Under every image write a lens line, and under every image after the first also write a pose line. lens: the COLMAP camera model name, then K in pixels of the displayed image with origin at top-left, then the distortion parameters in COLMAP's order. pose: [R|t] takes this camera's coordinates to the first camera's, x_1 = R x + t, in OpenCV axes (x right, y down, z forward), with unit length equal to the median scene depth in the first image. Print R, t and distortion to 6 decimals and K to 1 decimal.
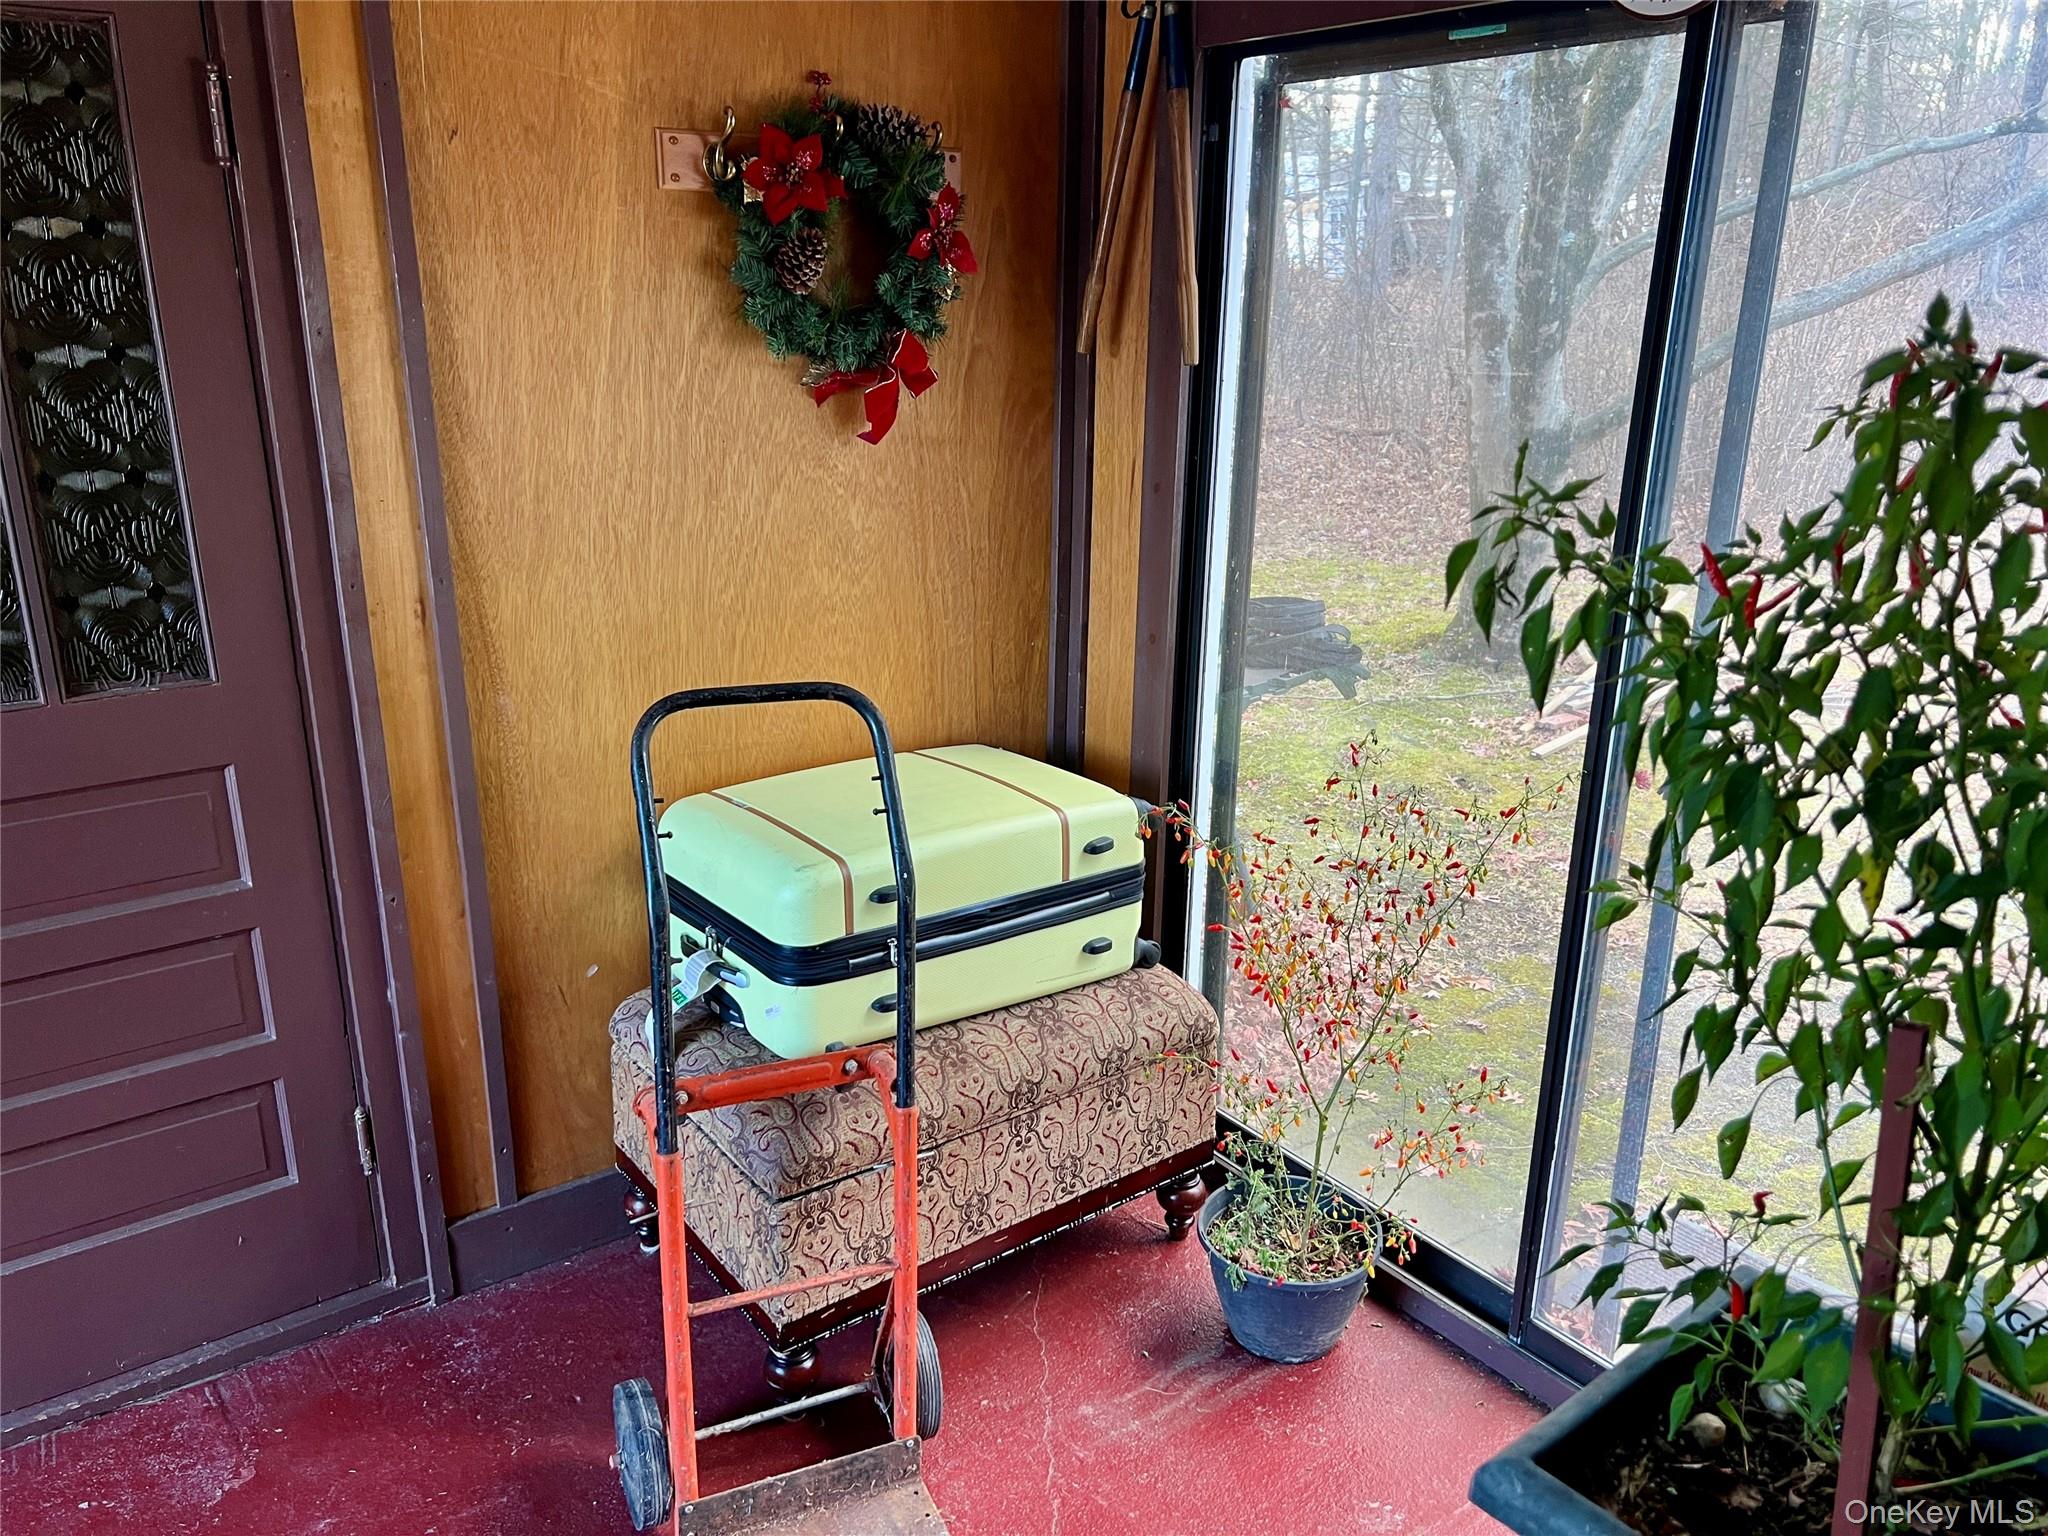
lens RADIAL K [[1528.1, 0, 1012.5], [0, 1528.1, 771.2], [0, 0, 1]] dist [0.061771, -0.075739]
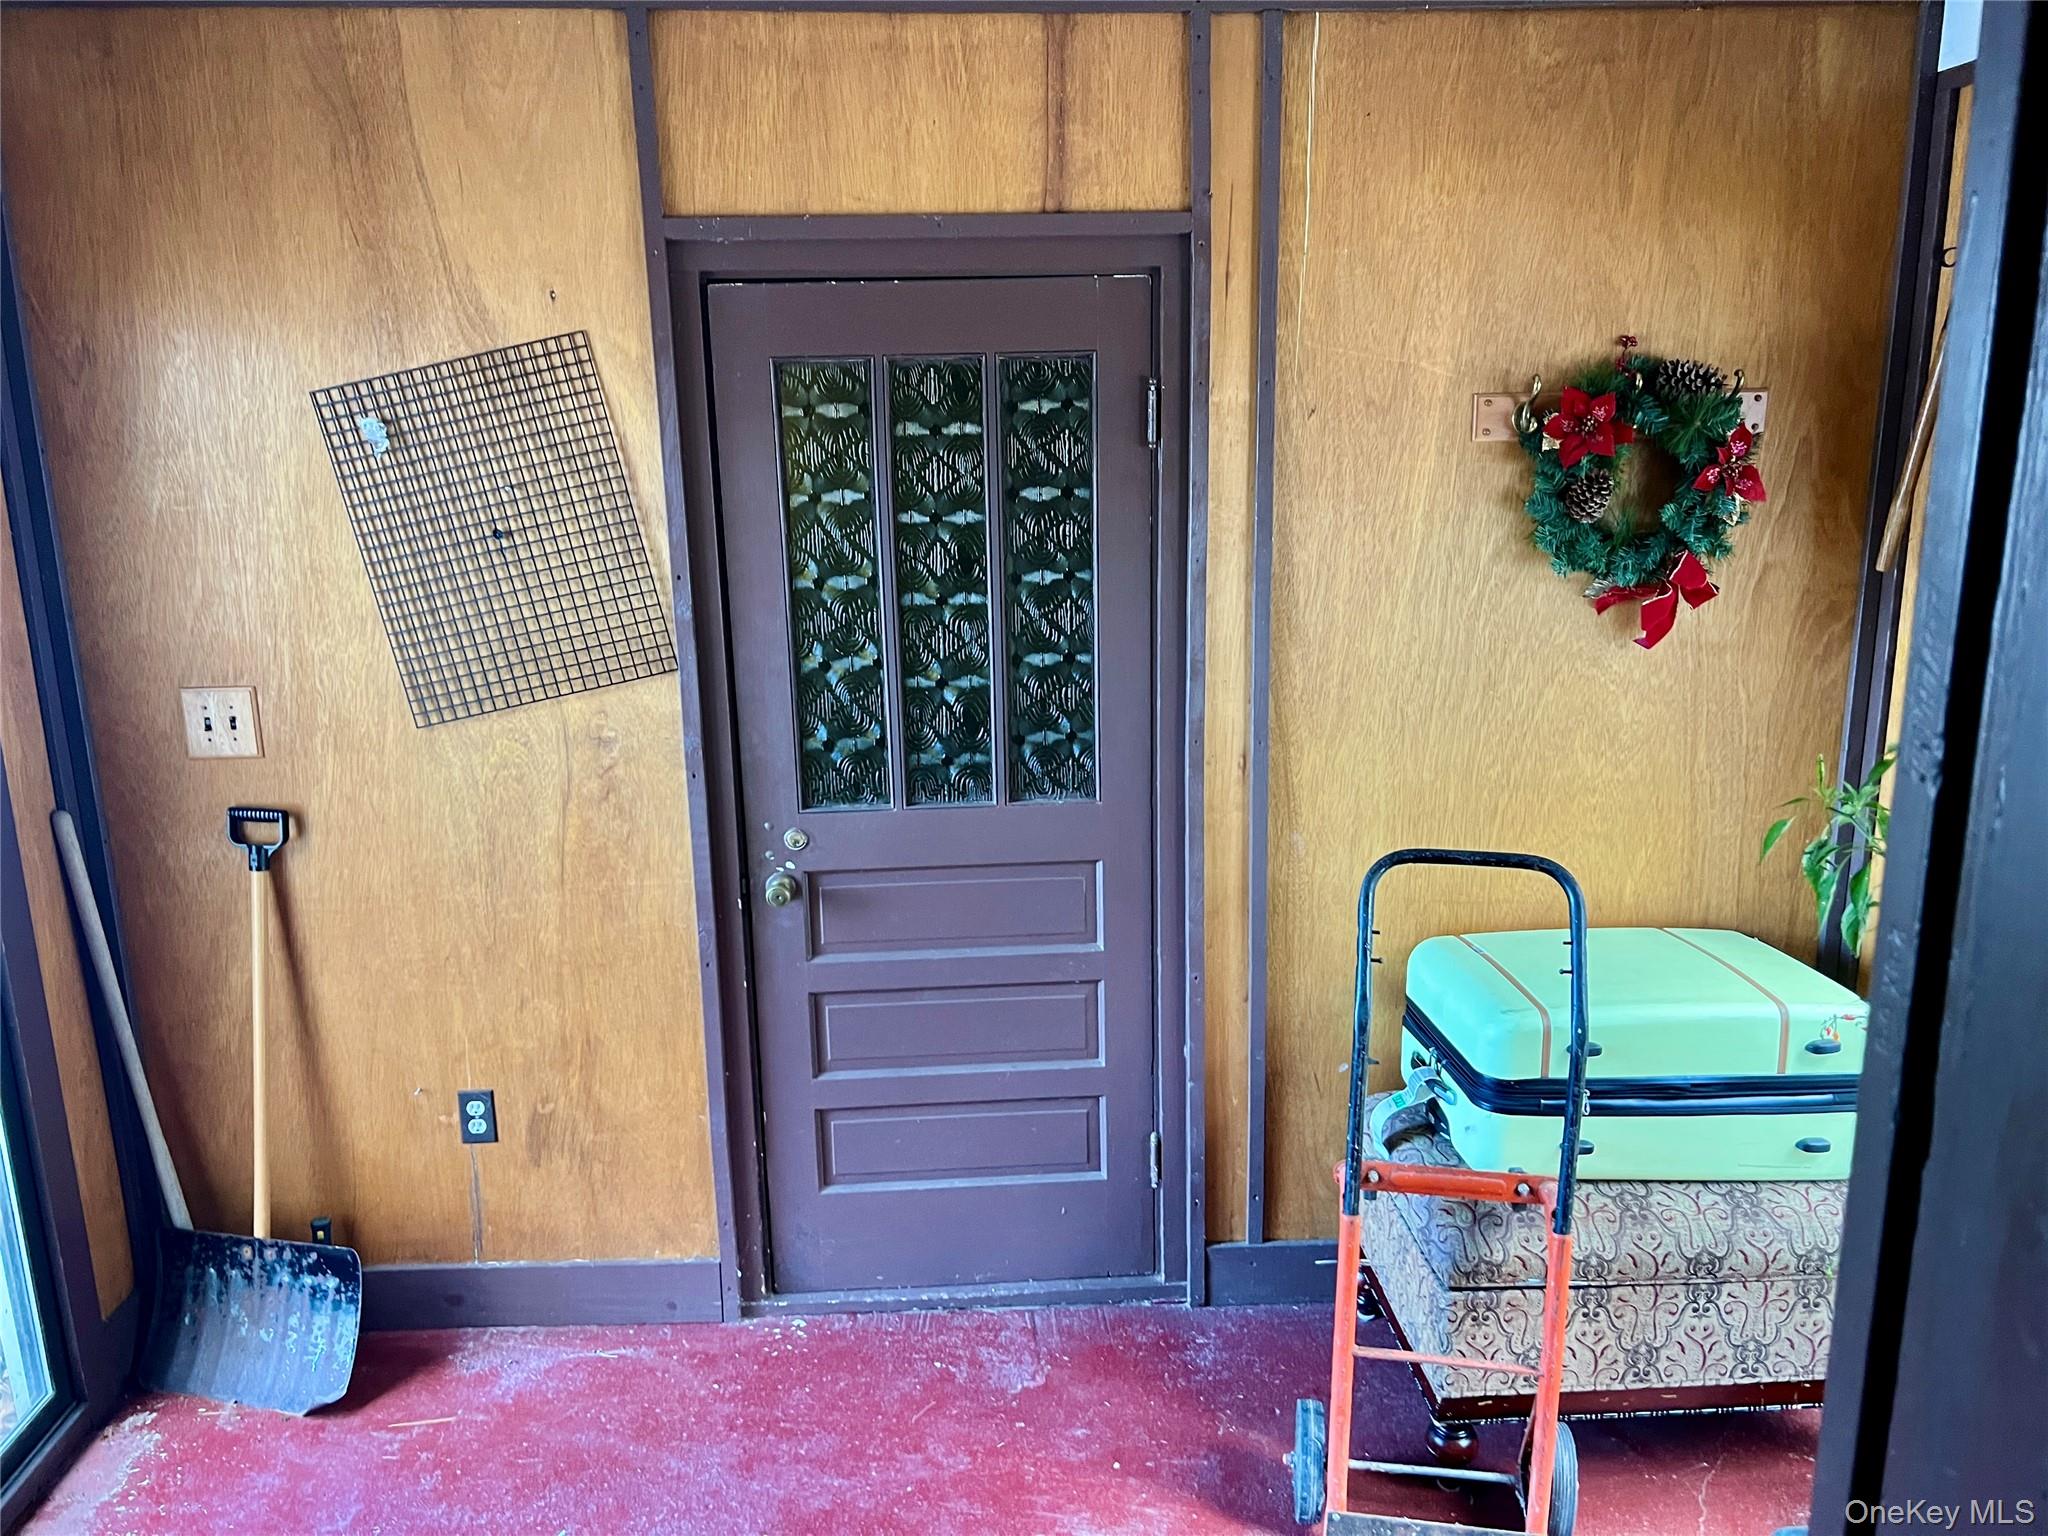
lens RADIAL K [[1528.1, 0, 1025.5], [0, 1528.1, 773.1], [0, 0, 1]] dist [0.061771, -0.075739]
pose [[0.836120, 0.097207, -0.539865, 0.163873], [-0.142643, 0.988845, -0.042869, -0.013037], [0.529676, 0.112851, 0.840659, -0.193274]]
